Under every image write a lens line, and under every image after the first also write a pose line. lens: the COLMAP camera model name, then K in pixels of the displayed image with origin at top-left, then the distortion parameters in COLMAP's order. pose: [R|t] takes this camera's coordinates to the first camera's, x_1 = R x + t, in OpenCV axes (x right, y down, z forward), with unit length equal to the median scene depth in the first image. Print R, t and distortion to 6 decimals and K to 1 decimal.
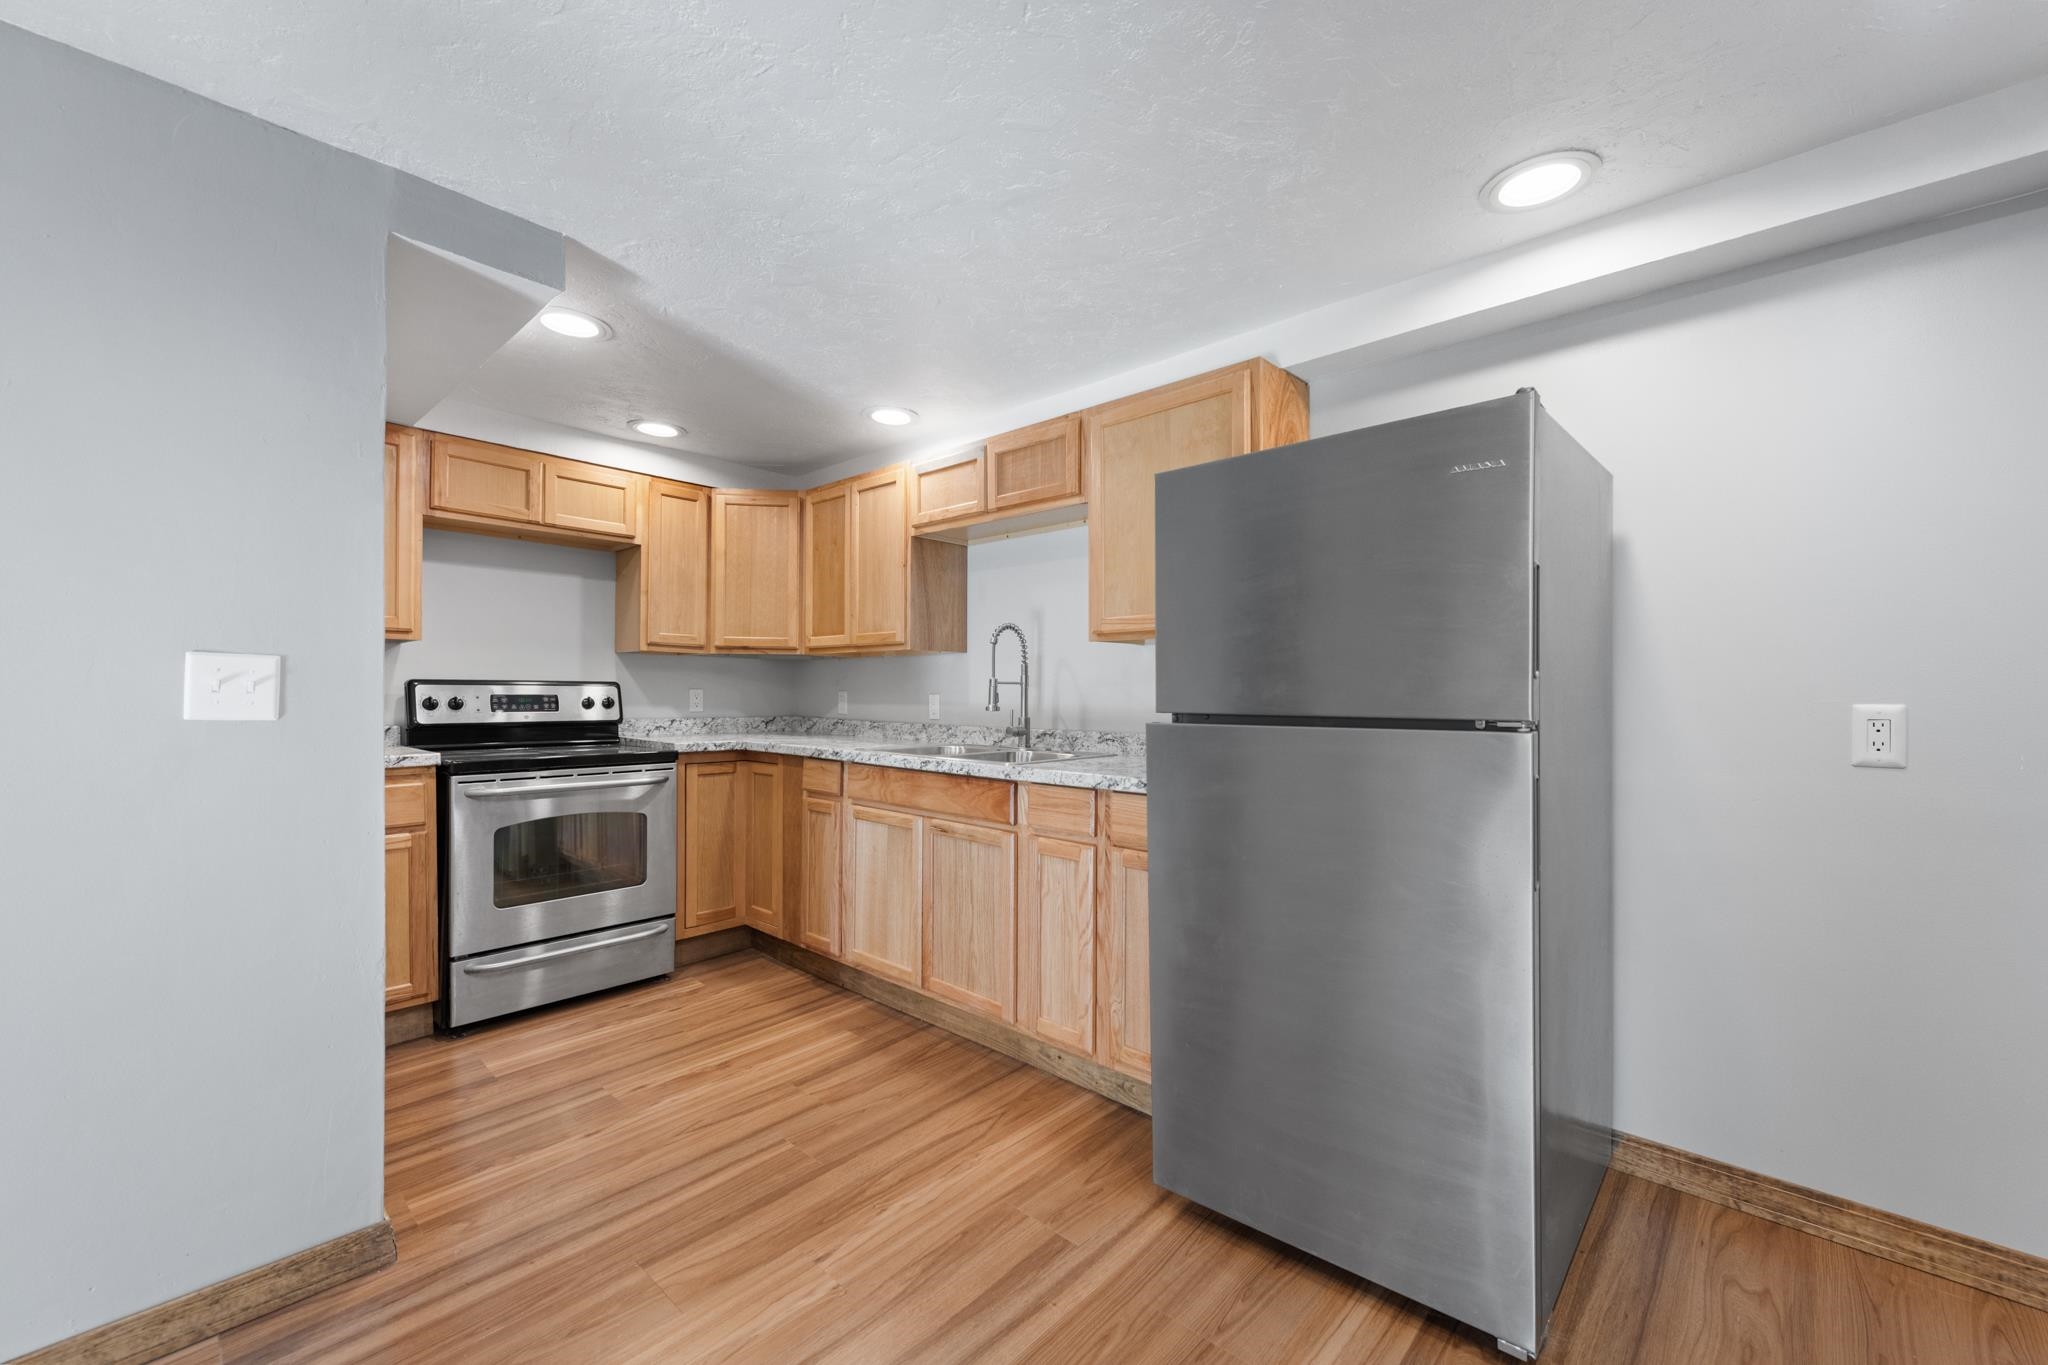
lens RADIAL K [[805.4, 0, 1025.9], [0, 805.4, 669.9], [0, 0, 1]] dist [0.008712, -0.000128]
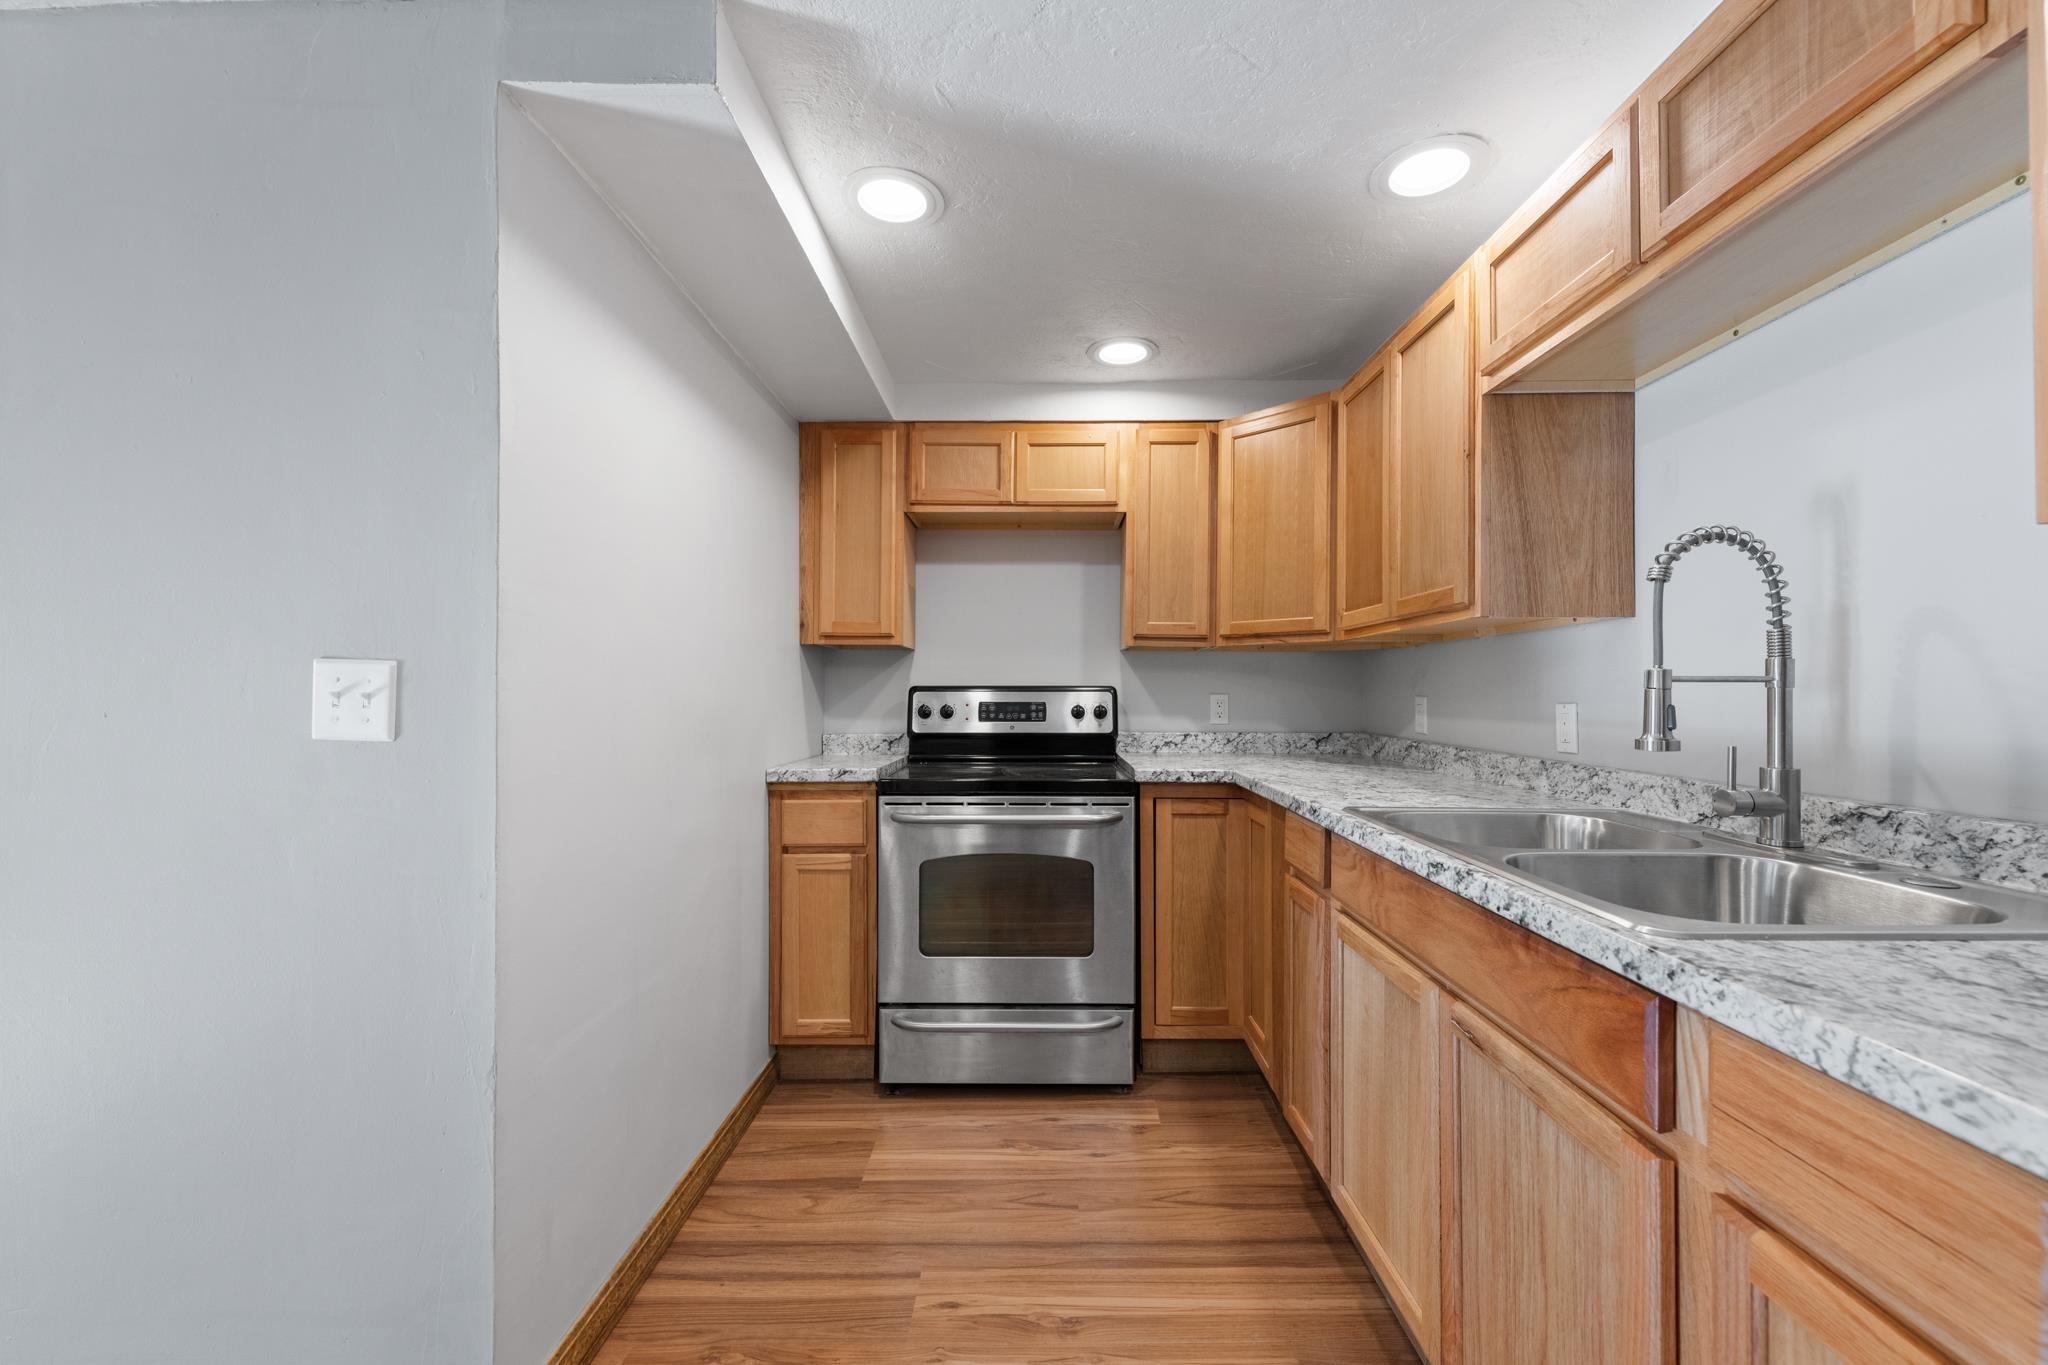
lens RADIAL K [[797.5, 0, 1032.1], [0, 797.5, 686.0], [0, 0, 1]] dist [0.014540, -0.005594]
pose [[0.672609, -0.011377, -0.739910, 0.040104], [0.024161, 0.999686, 0.006592, 0.008325], [0.739603, -0.022311, 0.672673, 0.452765]]
